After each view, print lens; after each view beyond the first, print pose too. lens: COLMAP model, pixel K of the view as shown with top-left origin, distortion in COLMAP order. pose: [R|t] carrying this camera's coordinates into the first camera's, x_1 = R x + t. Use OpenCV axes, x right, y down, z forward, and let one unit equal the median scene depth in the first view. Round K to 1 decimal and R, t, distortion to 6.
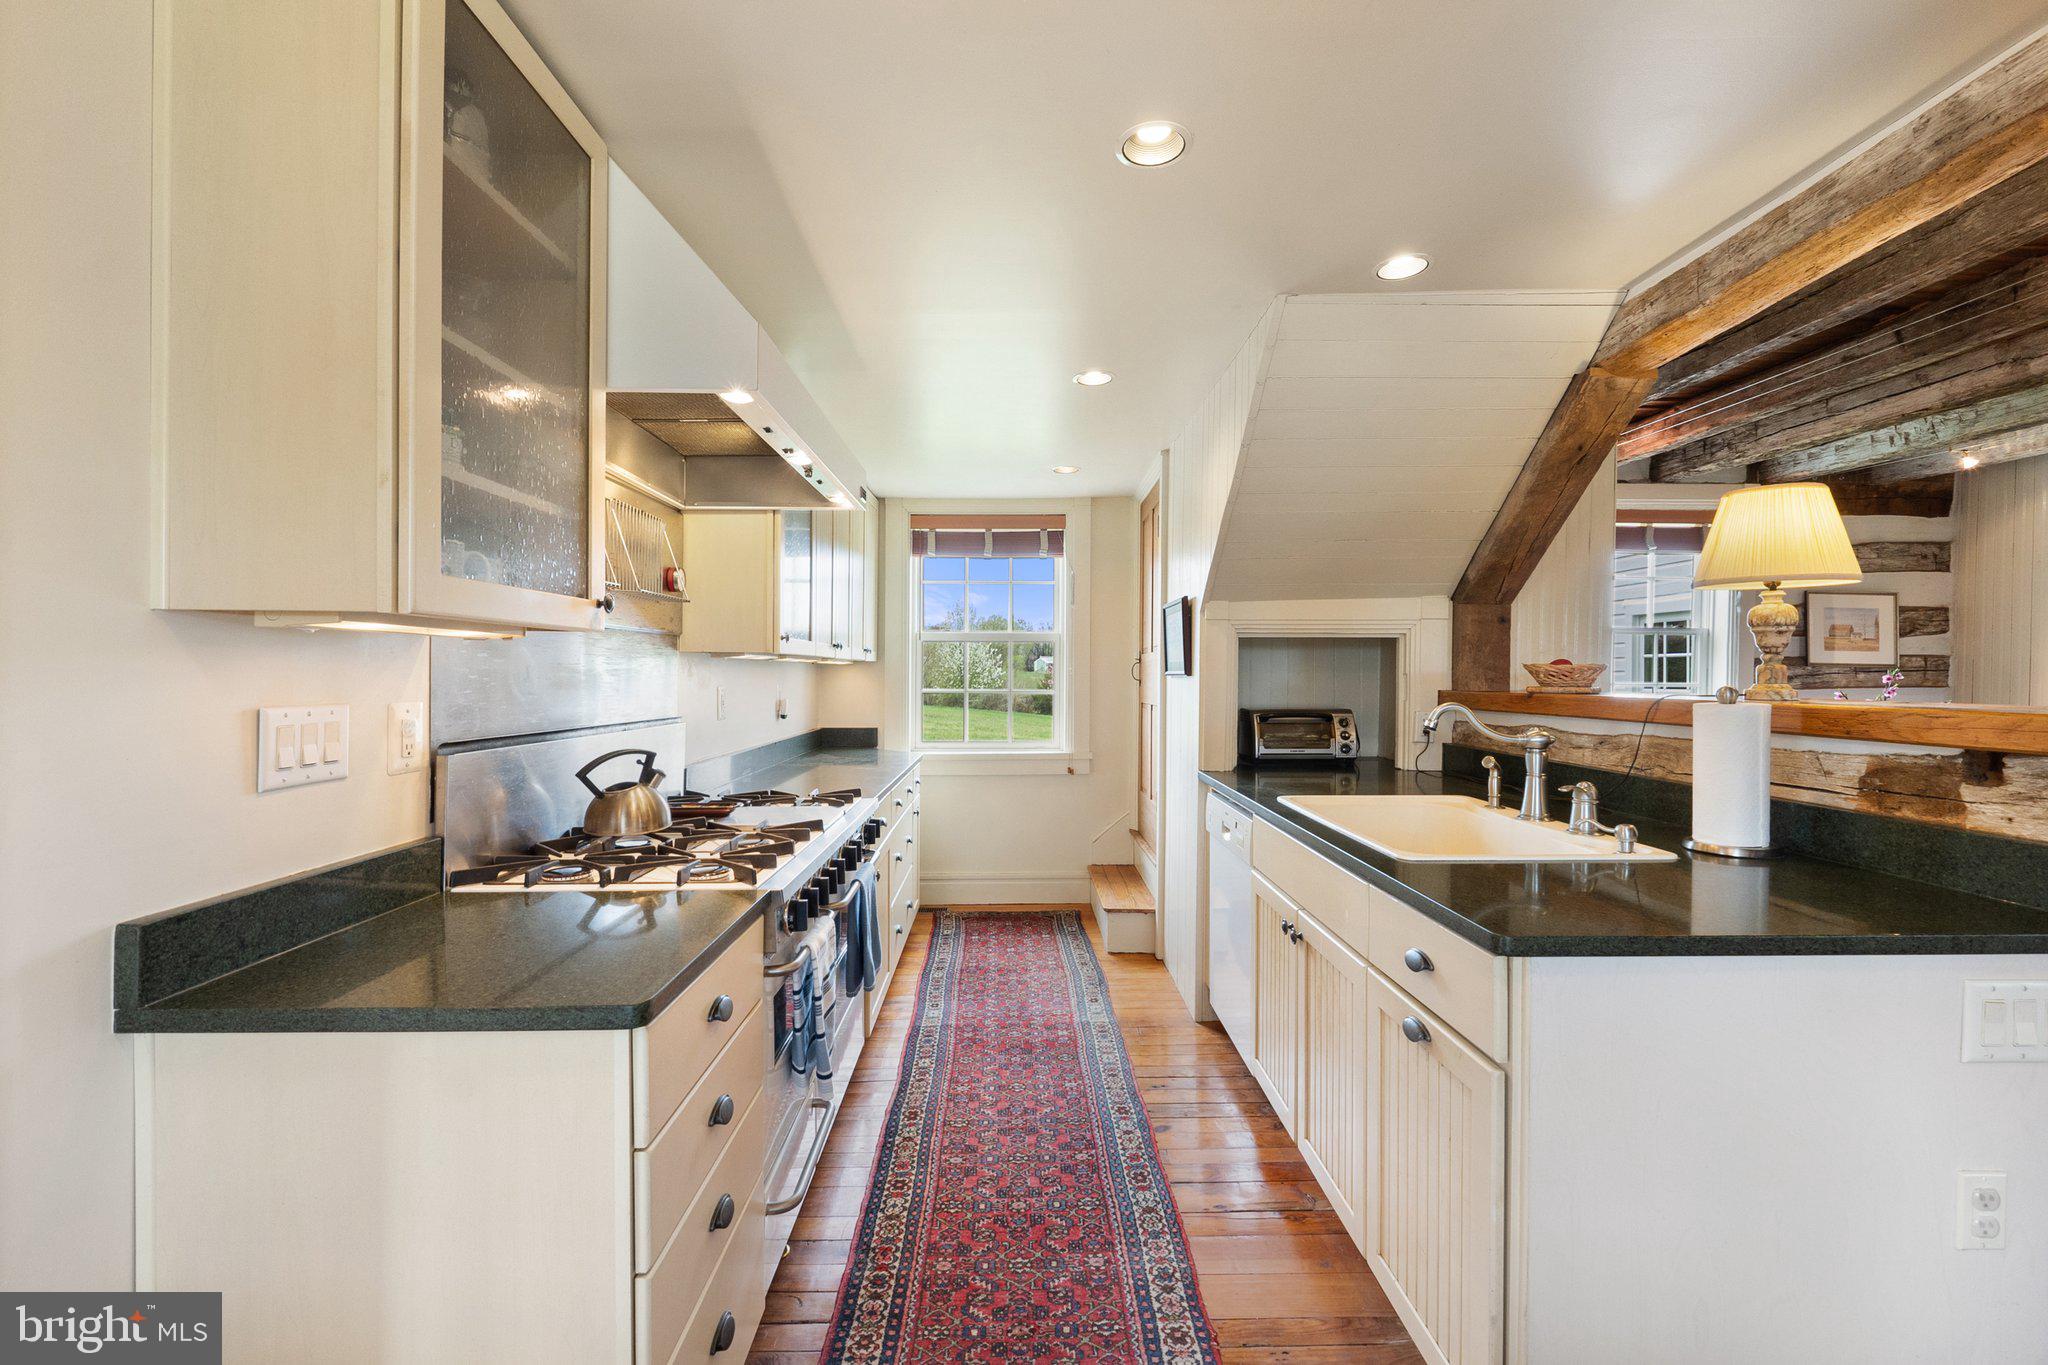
lens RADIAL K [[867.4, 0, 1029.3], [0, 867.4, 680.9], [0, 0, 1]] dist [-0.004440, -0.001314]
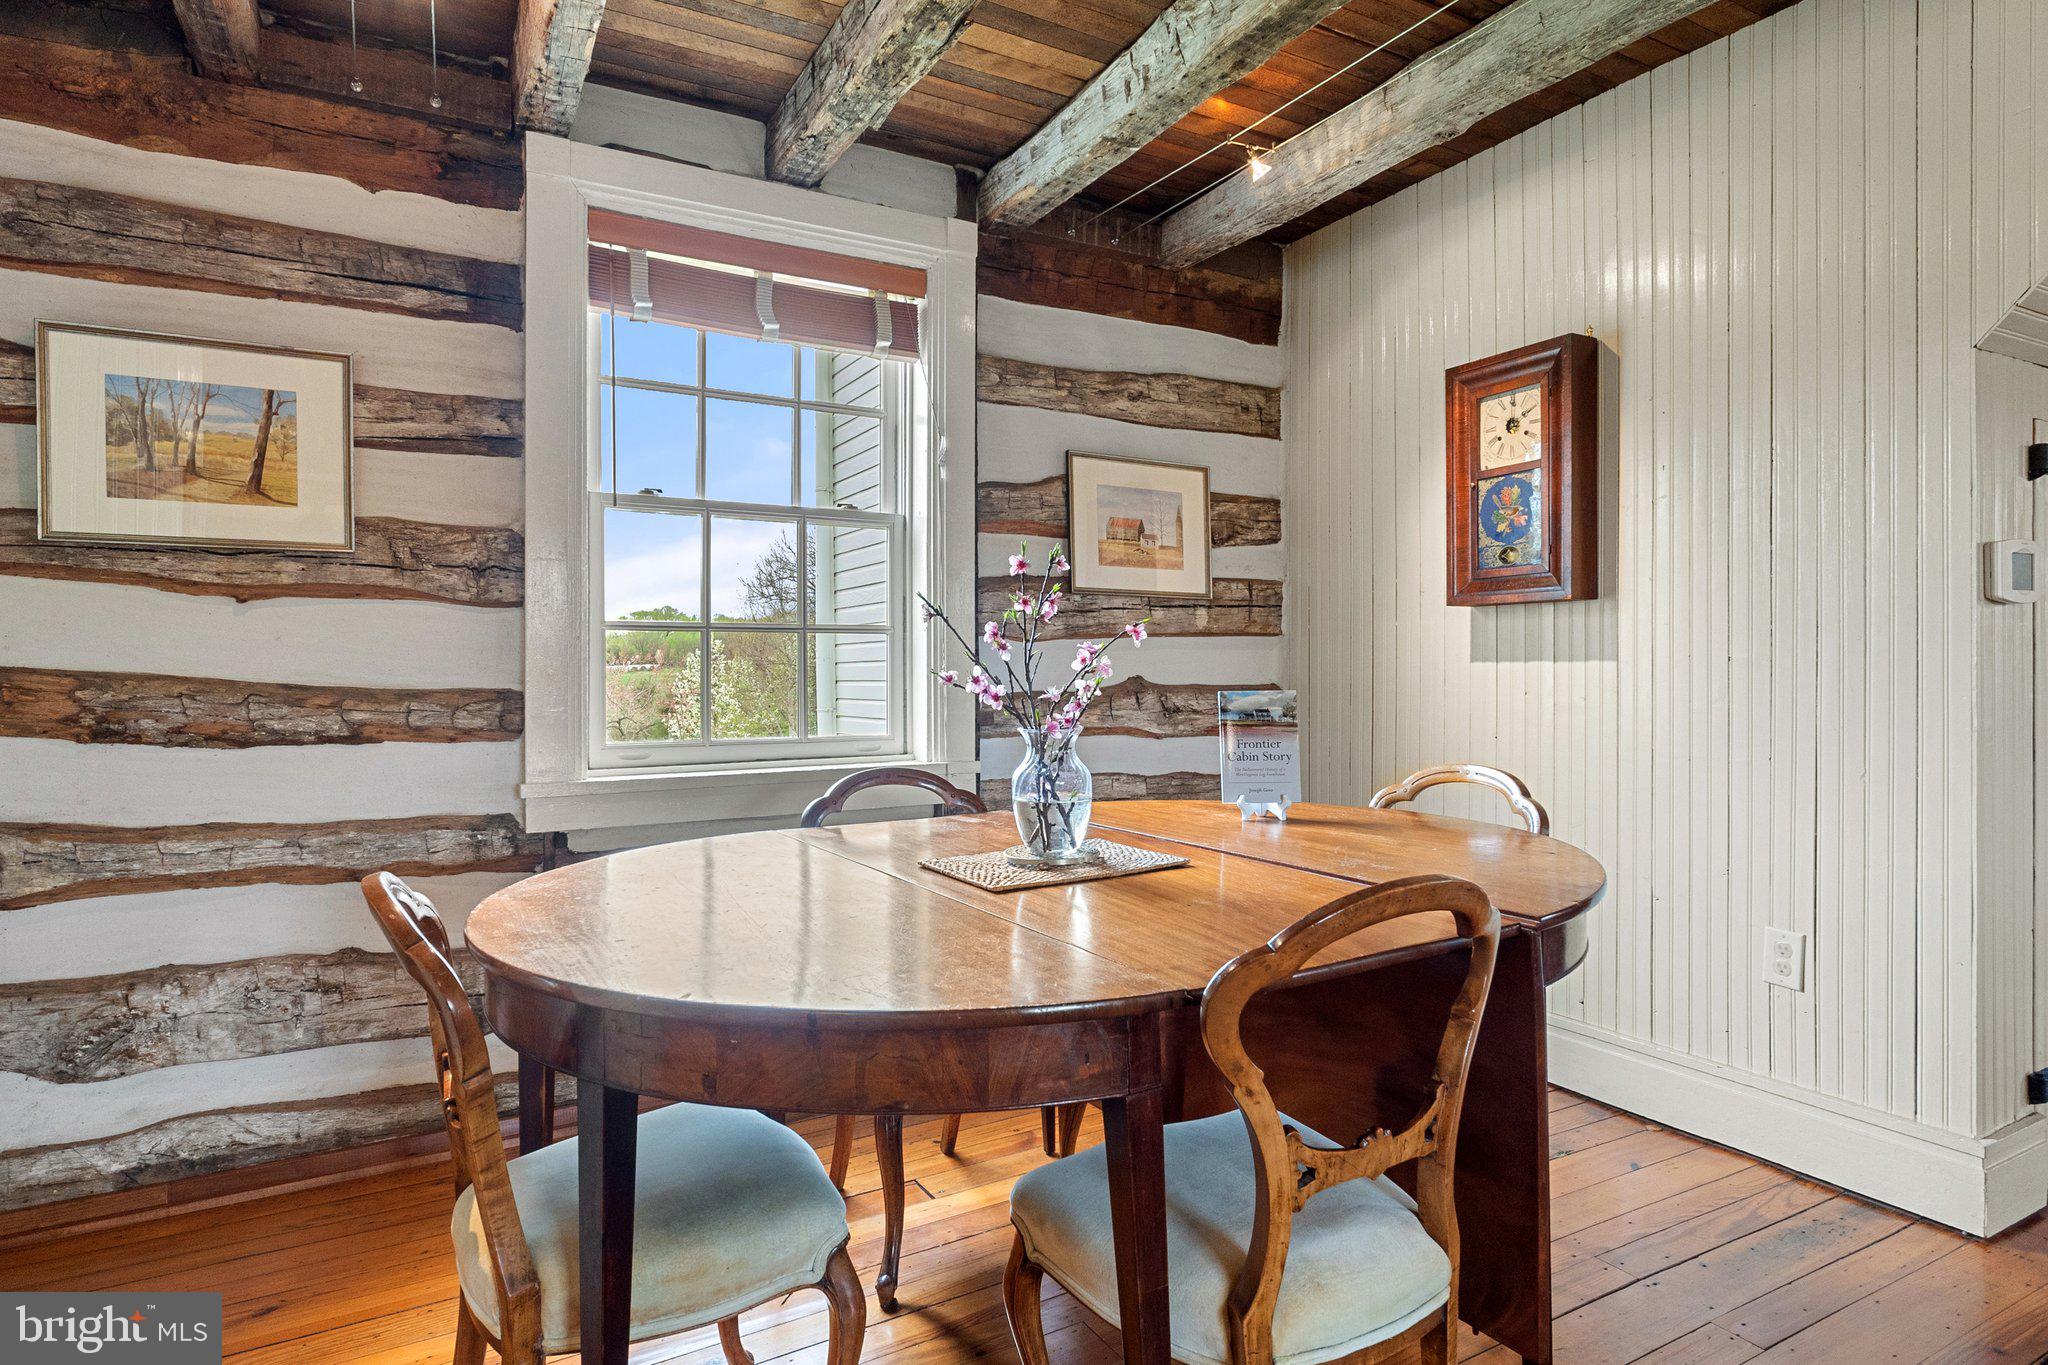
lens RADIAL K [[1171.3, 0, 1024.6], [0, 1171.3, 687.1], [0, 0, 1]] dist [-0.001353, -0.000345]
pose [[0.874257, -0.013366, 0.485280, 0.851737], [0.021846, 0.999691, -0.011822, 0.075917], [-0.484972, 0.020937, 0.874279, 0.632432]]
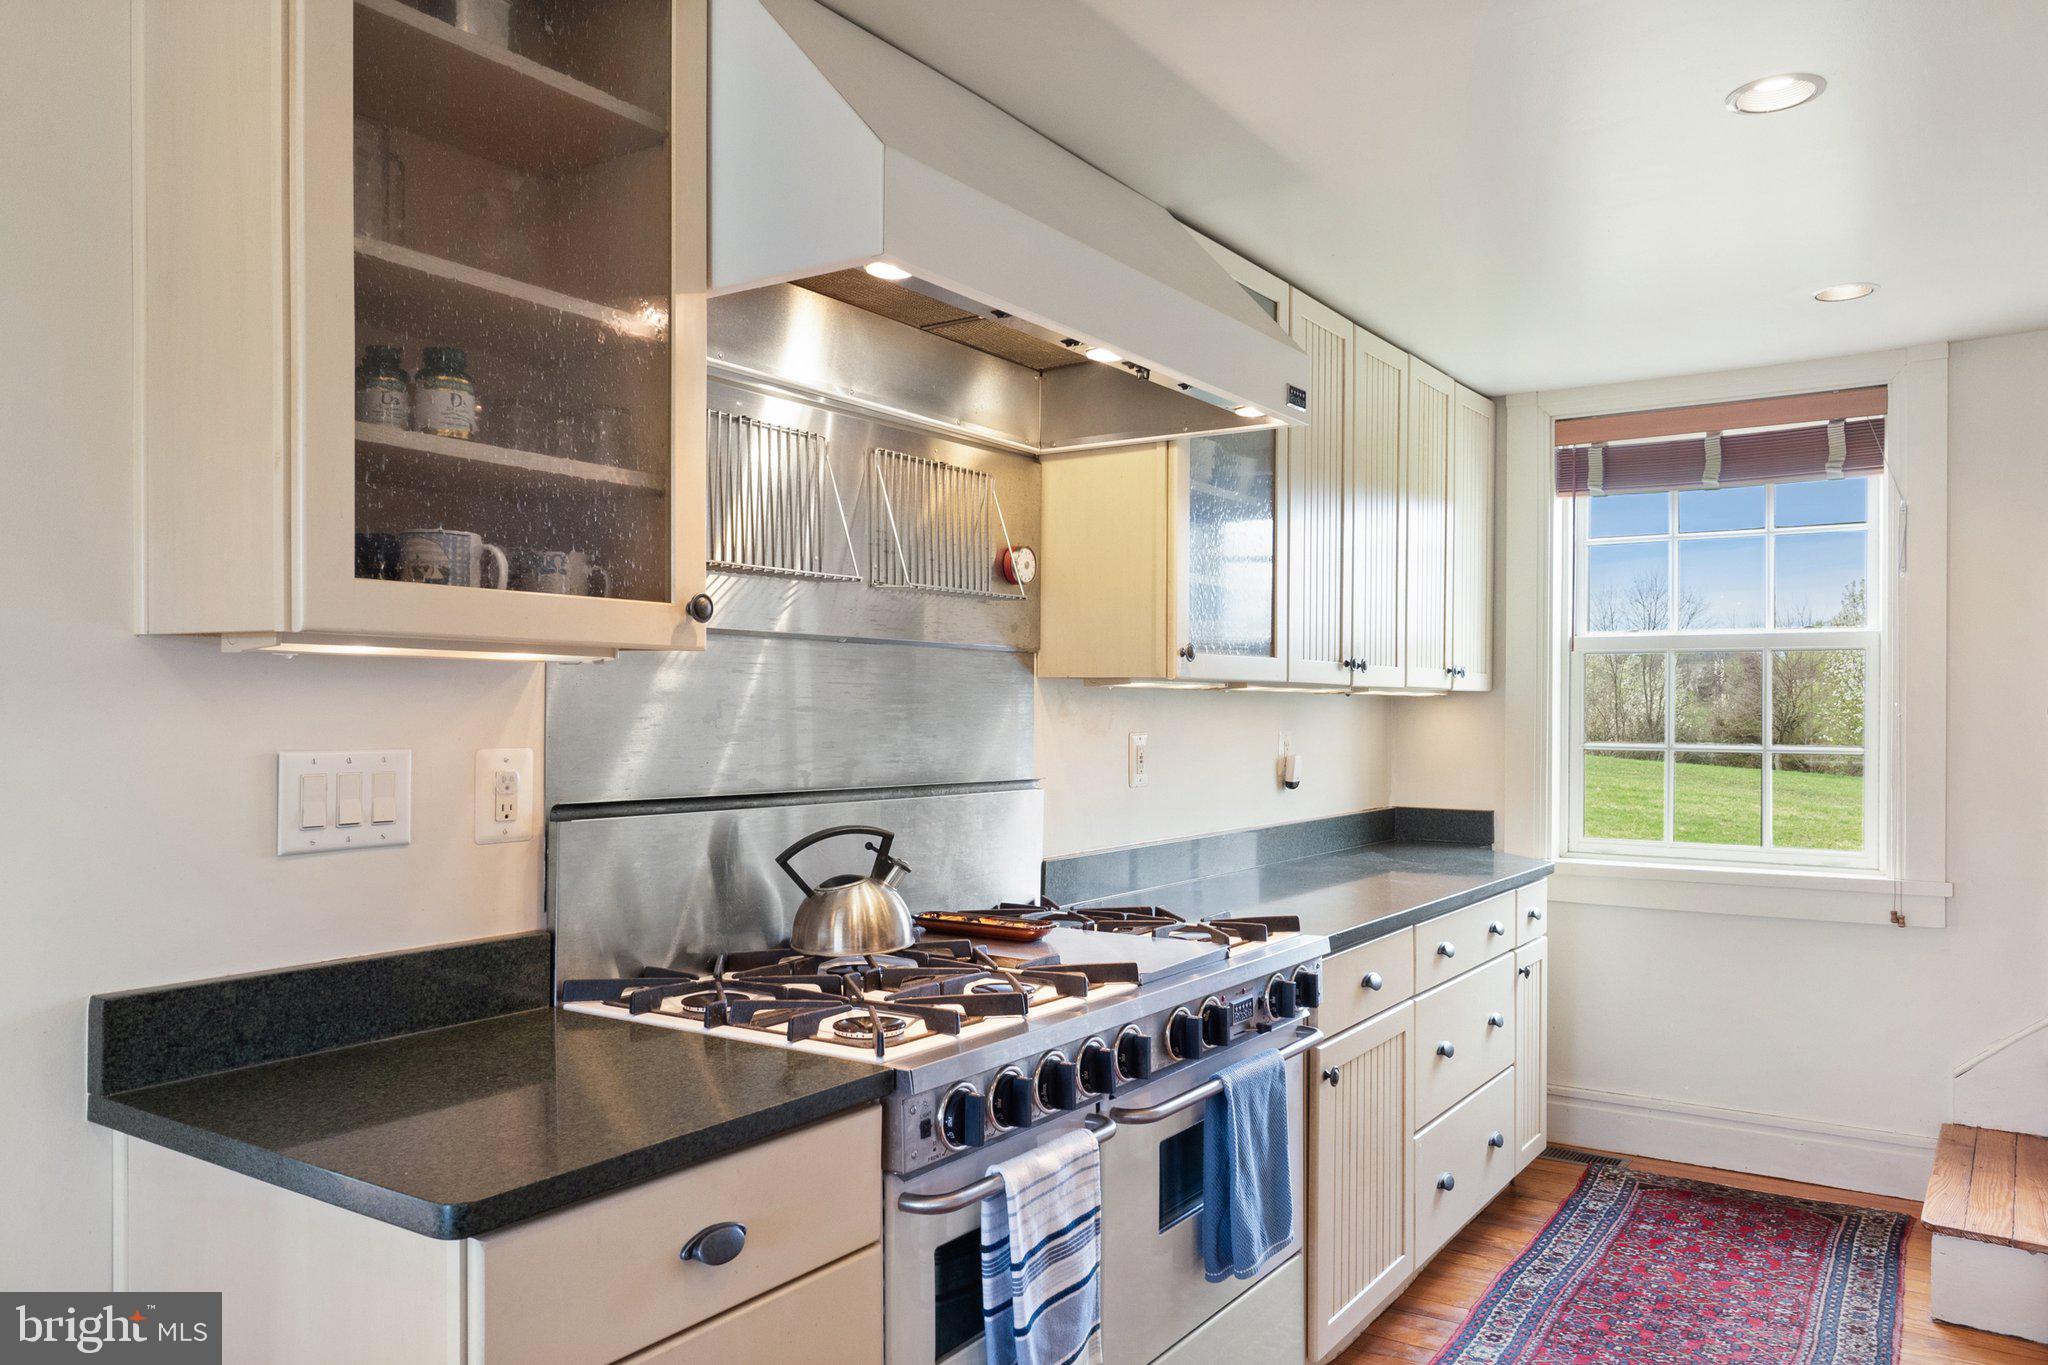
lens RADIAL K [[1459.3, 0, 1039.5], [0, 1459.3, 709.7], [0, 0, 1]] dist [0.000114, 0.002584]
pose [[0.819851, 0.003805, -0.572564, 0.162272], [-0.009735, 0.999926, -0.007294, -0.001789], [0.572494, 0.011554, 0.819828, 0.093490]]
